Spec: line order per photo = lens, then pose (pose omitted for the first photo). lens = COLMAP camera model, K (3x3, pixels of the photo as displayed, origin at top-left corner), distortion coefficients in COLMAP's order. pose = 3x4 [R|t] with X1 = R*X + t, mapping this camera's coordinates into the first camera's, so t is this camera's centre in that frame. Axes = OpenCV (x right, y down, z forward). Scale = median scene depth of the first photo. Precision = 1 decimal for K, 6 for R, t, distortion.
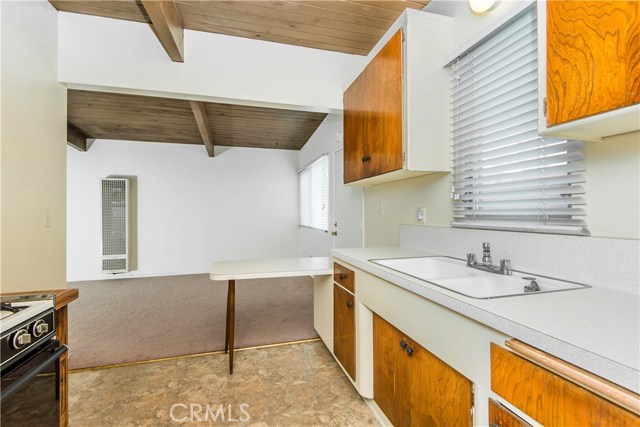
lens RADIAL K [[285.8, 0, 320.0], [0, 285.8, 213.5], [0, 0, 1]] dist [0.012283, -0.011058]
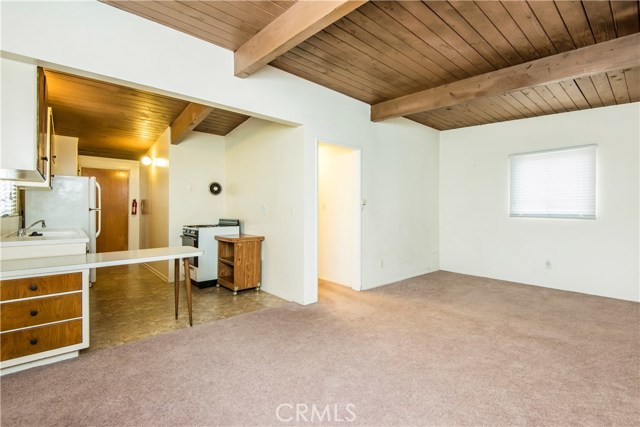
lens RADIAL K [[285.8, 0, 320.0], [0, 285.8, 213.5], [0, 0, 1]] dist [0.012283, -0.011058]
pose [[-0.905835, -0.001258, -0.423630, -0.429780], [-0.007406, 0.999890, 0.012867, -0.006877], [0.423567, 0.014792, -0.905744, 3.197765]]
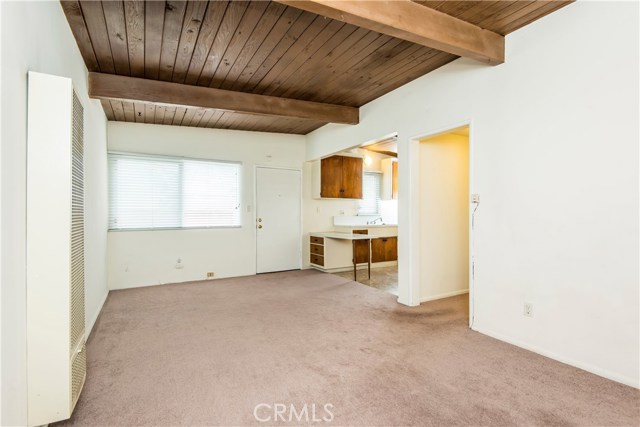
lens RADIAL K [[332.0, 0, 320.0], [0, 332.0, 213.5], [0, 0, 1]] dist [-0.000074, -0.000006]
pose [[-0.212679, -0.003228, 0.977117, -3.488666], [0.002896, 0.999988, 0.003934, 0.002180], [-0.977118, 0.003666, -0.212667, 2.363152]]
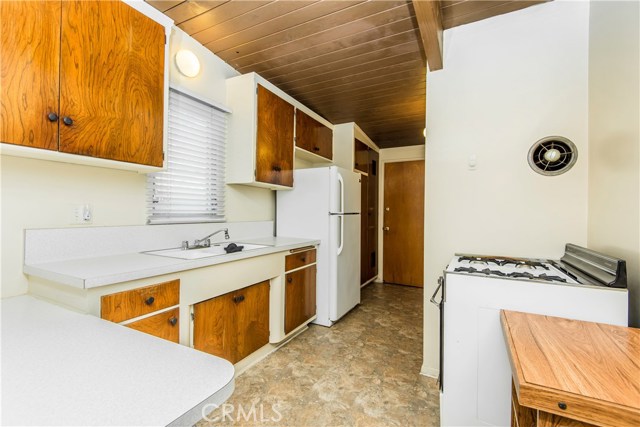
lens RADIAL K [[290.4, 0, 320.0], [0, 290.4, 213.5], [0, 0, 1]] dist [0.001207, -0.000086]
pose [[-0.728003, -0.008785, 0.685517, -0.818752], [-0.007027, 0.999961, 0.005352, -0.006361], [-0.685538, -0.000921, -0.728037, 1.384526]]
